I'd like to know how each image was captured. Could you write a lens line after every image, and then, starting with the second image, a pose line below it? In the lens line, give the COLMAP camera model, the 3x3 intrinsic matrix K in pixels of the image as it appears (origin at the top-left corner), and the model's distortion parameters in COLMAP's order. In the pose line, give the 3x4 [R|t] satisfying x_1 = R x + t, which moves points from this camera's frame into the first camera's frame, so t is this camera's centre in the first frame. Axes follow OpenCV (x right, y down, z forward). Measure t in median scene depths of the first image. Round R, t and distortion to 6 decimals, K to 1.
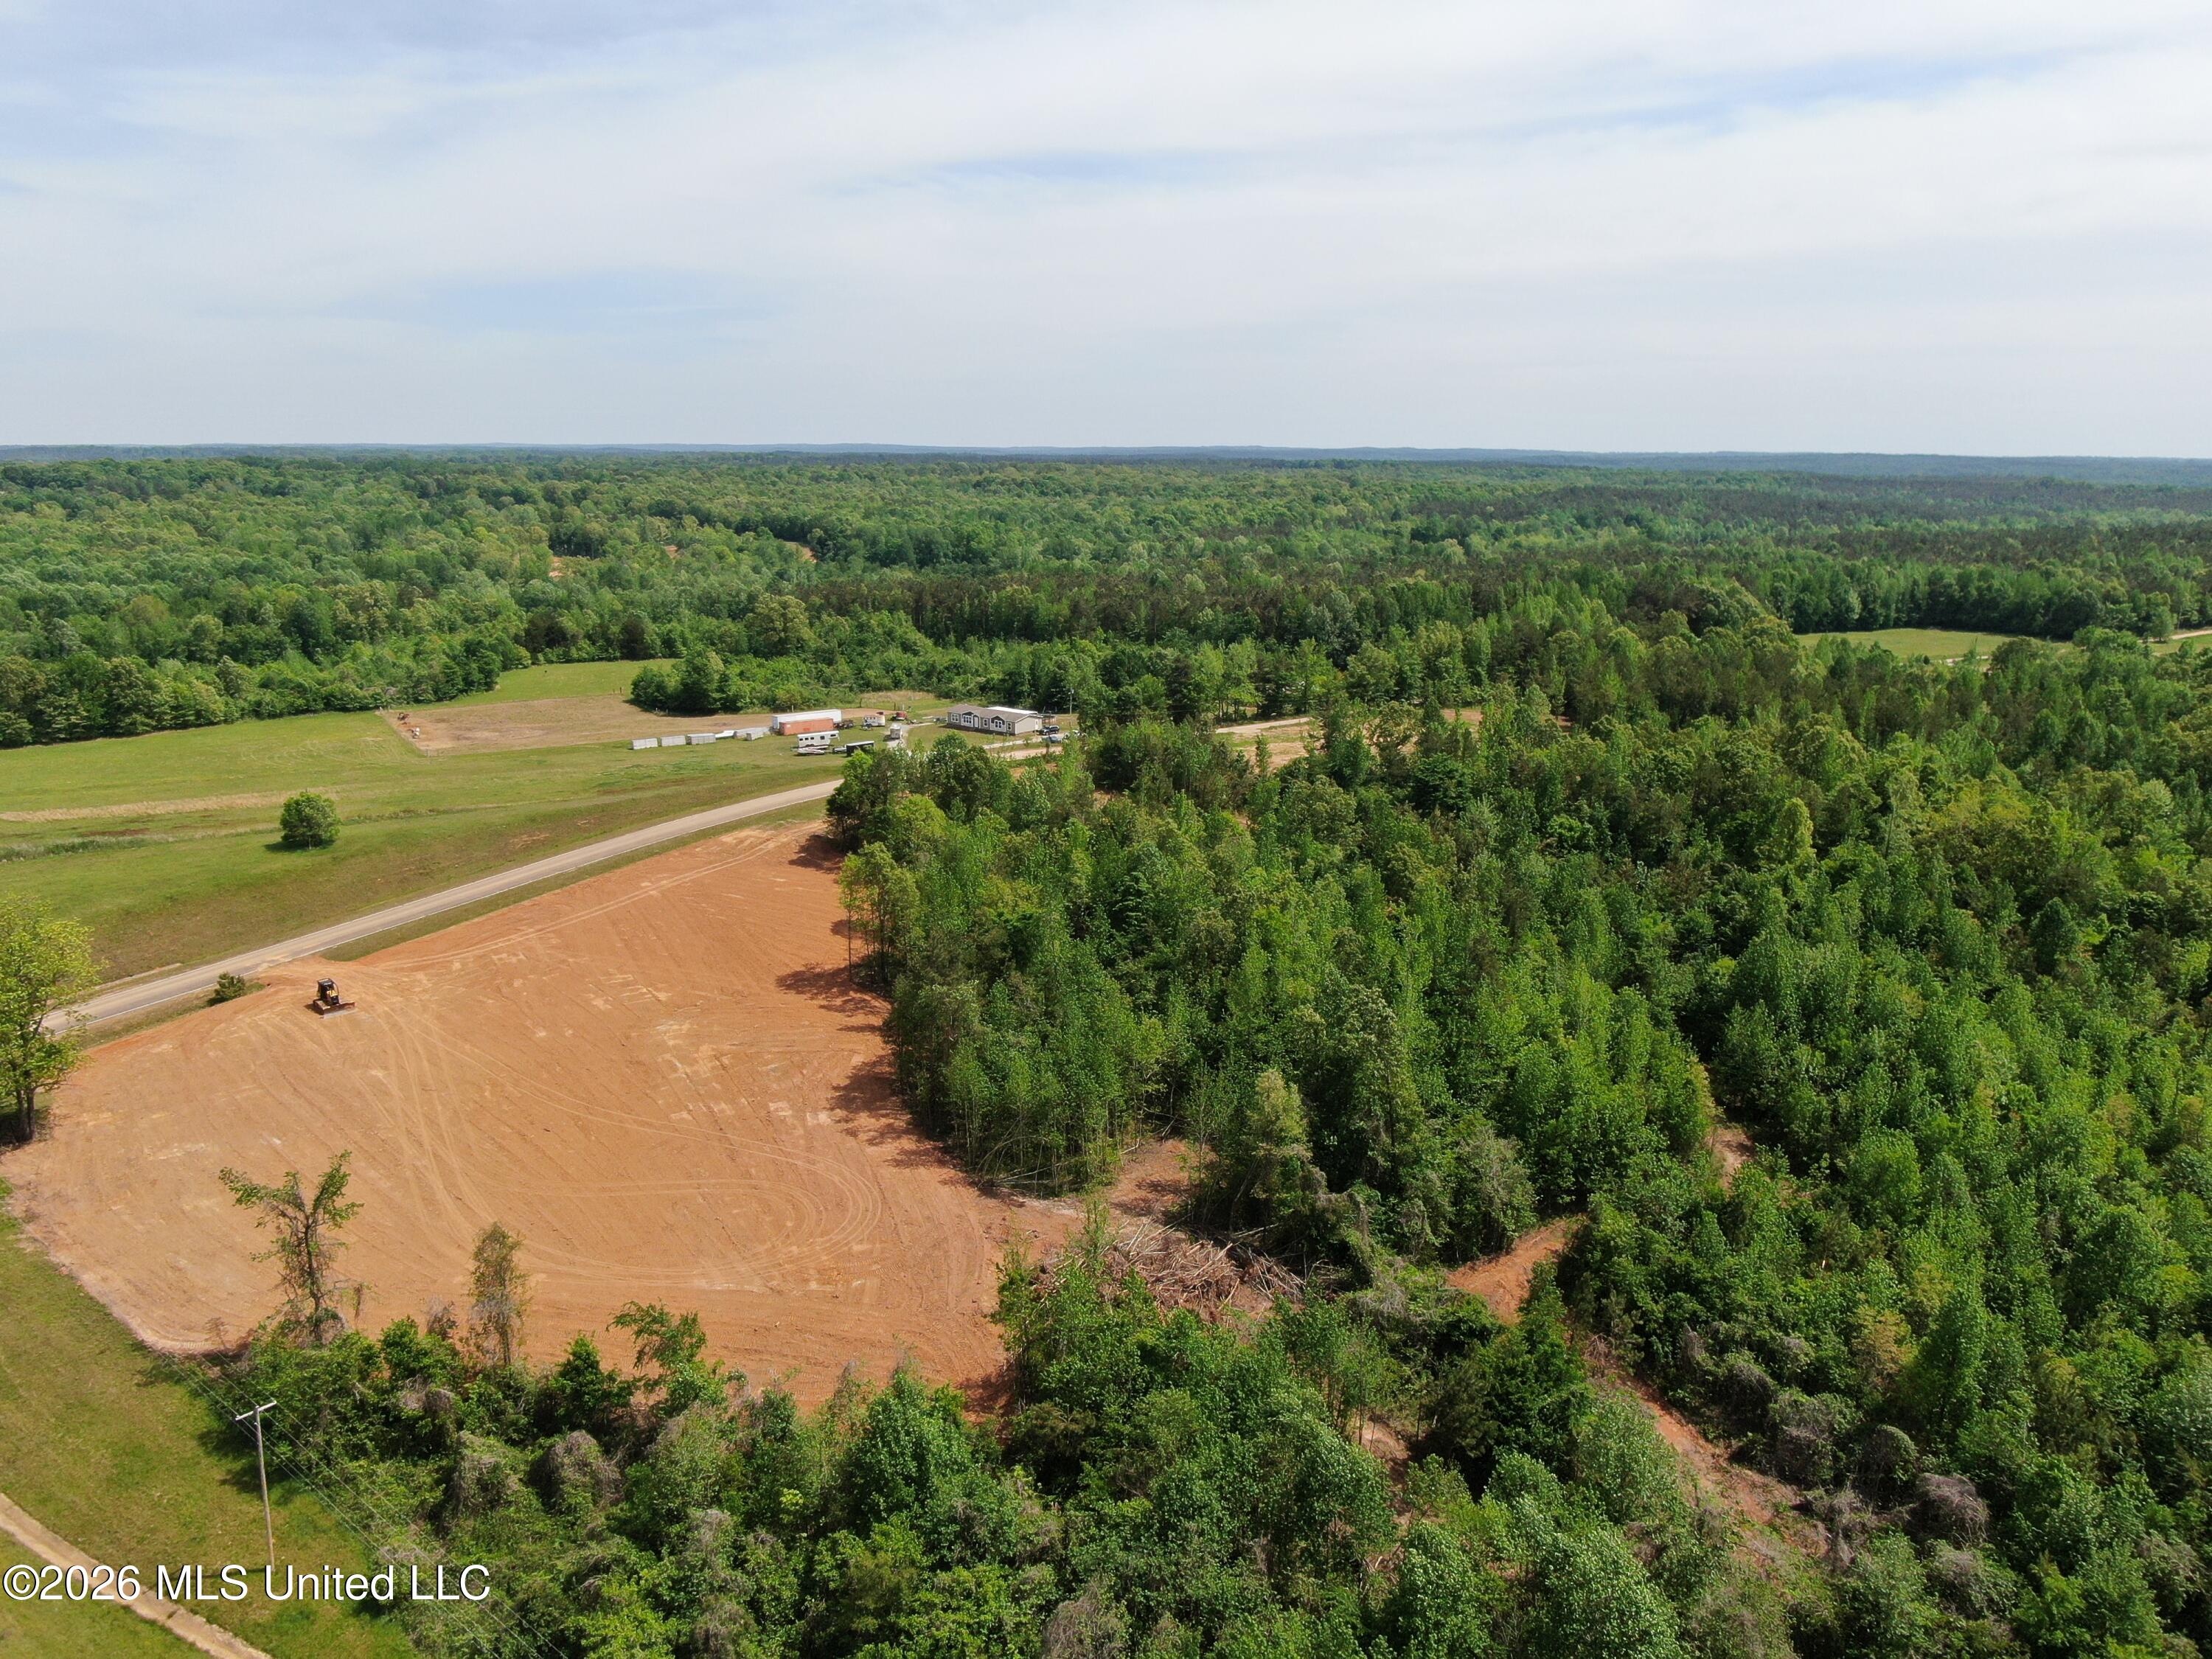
lens RADIAL K [[1606.1, 0, 1100.9], [0, 1606.1, 814.0], [0, 0, 1]] dist [-0.013407, 0.003227]
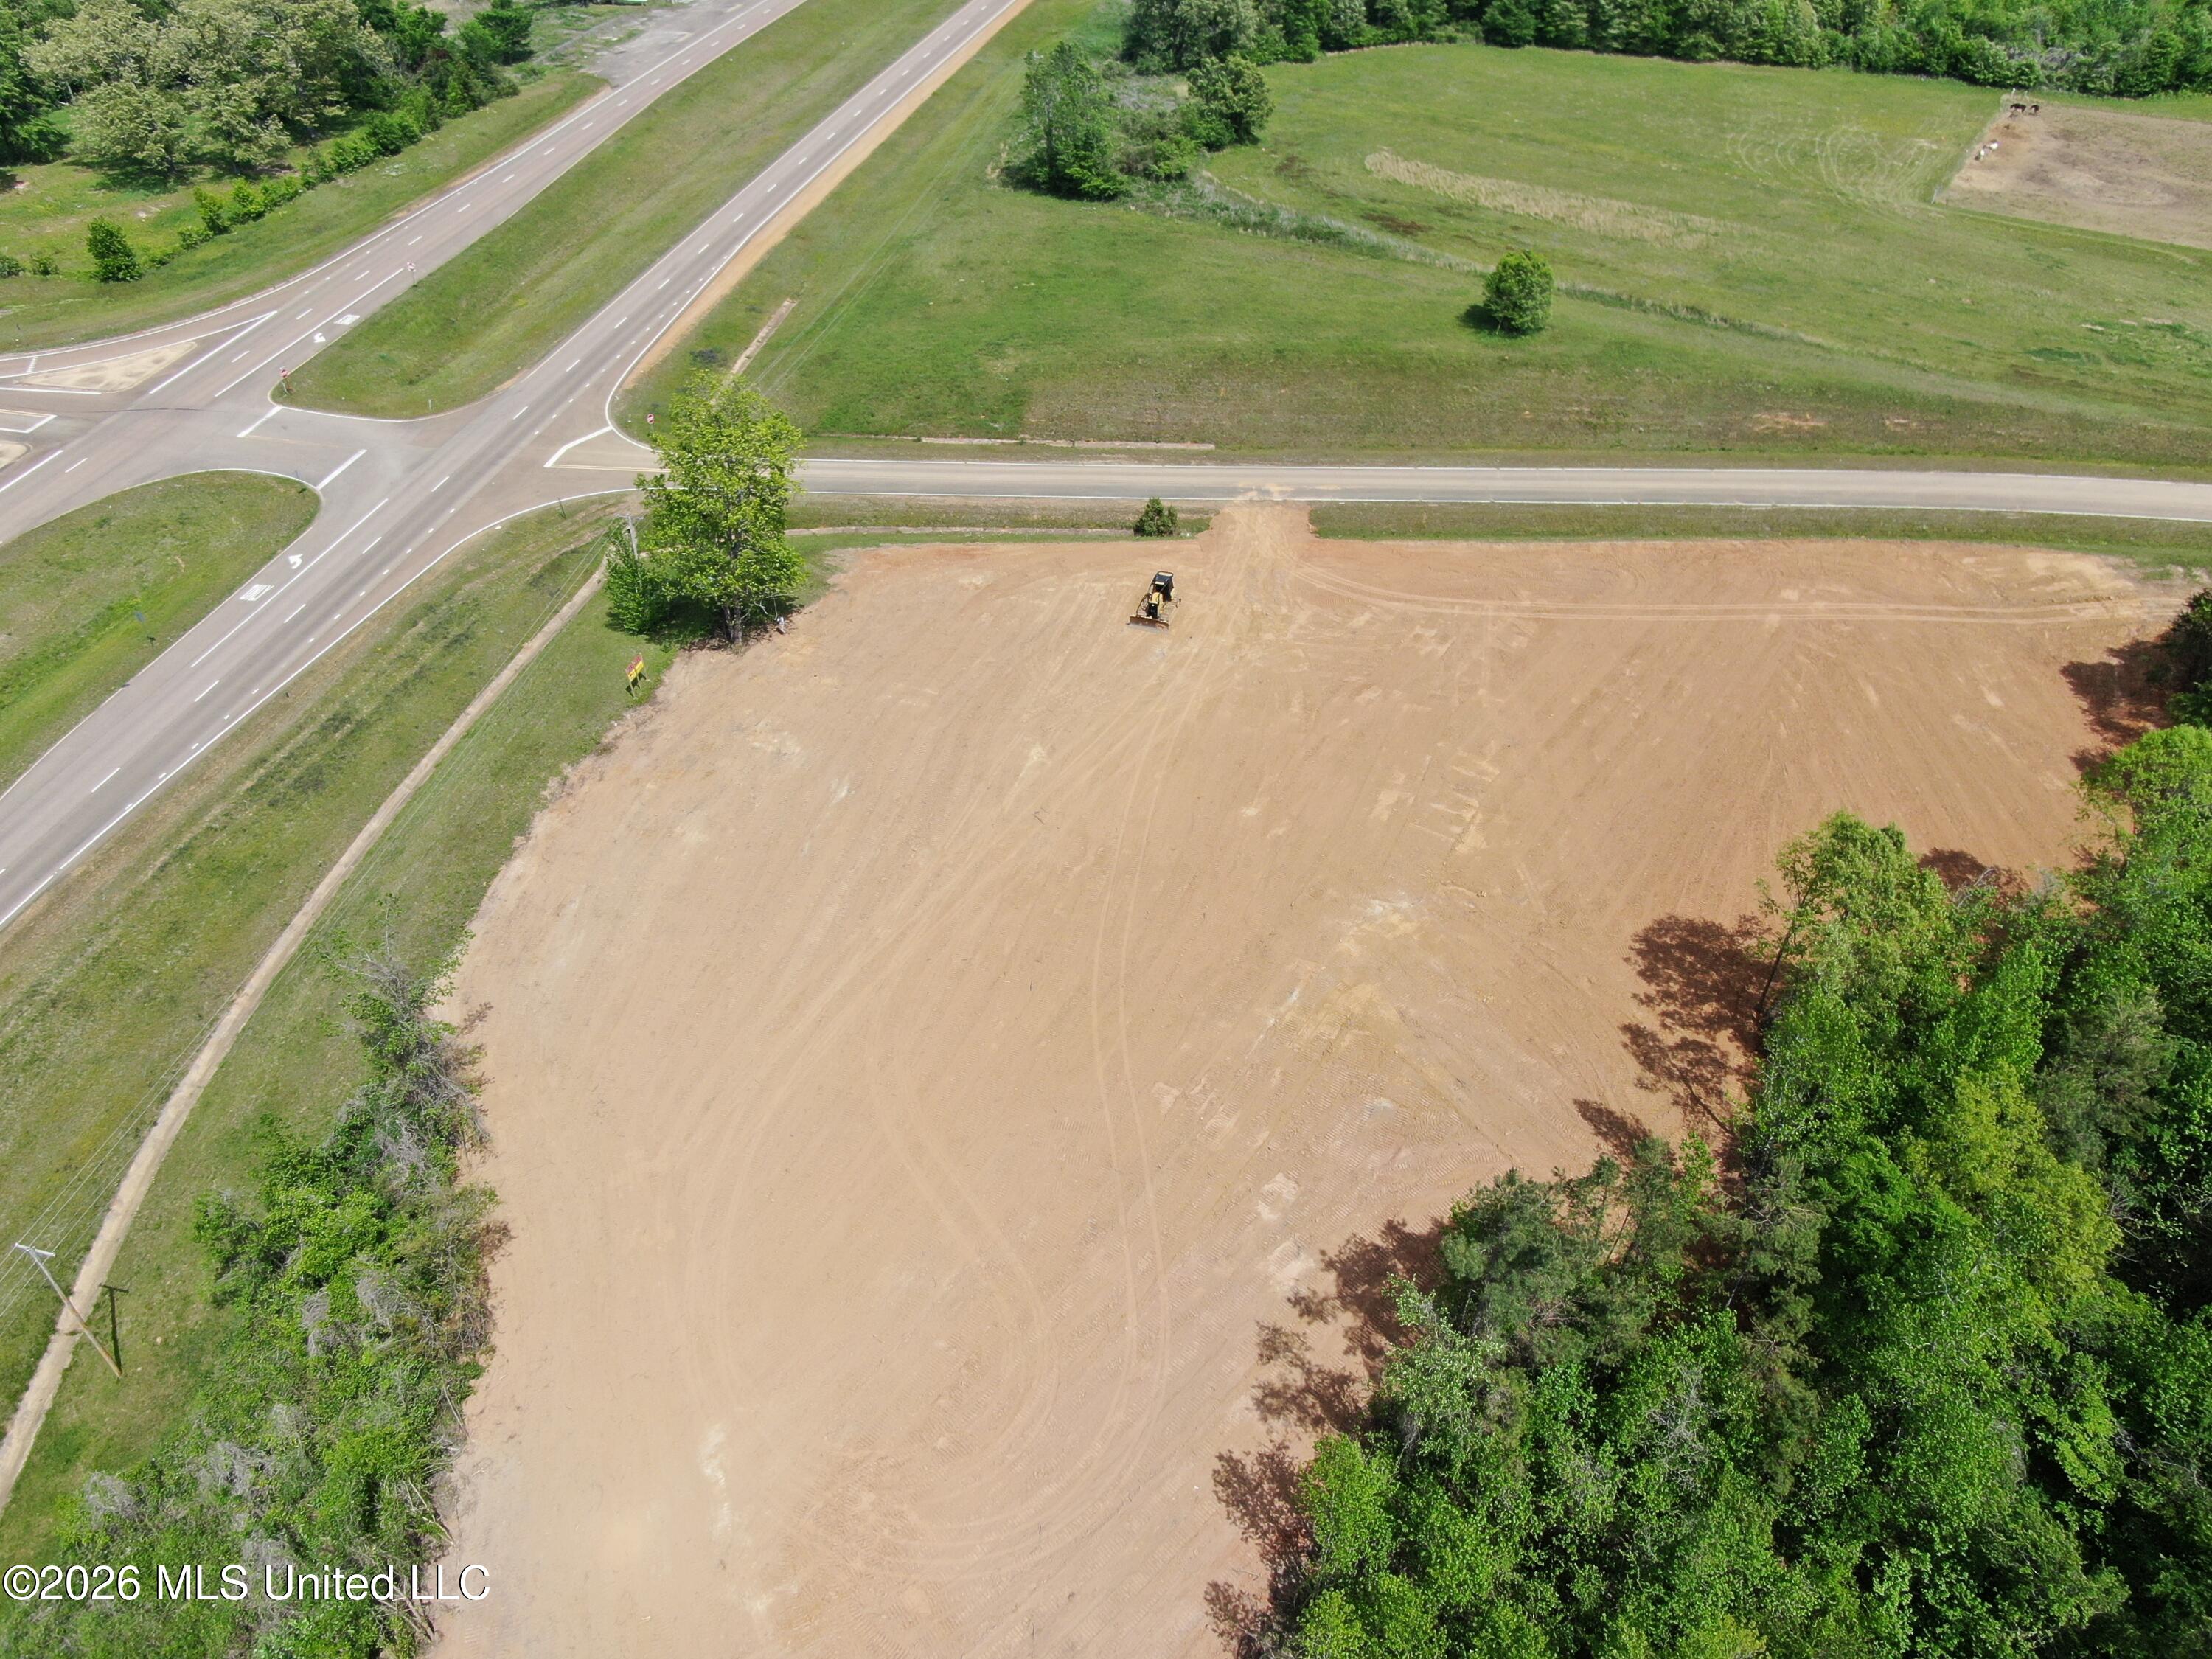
lens RADIAL K [[1605.0, 0, 1103.5], [0, 1605.0, 829.6], [0, 0, 1]] dist [-0.019037, 0.007168]
pose [[0.445569, 0.559601, -0.698796, 0.042155], [-0.203926, 0.823484, 0.529423, -0.095570], [0.871712, -0.093391, 0.481036, 0.318764]]
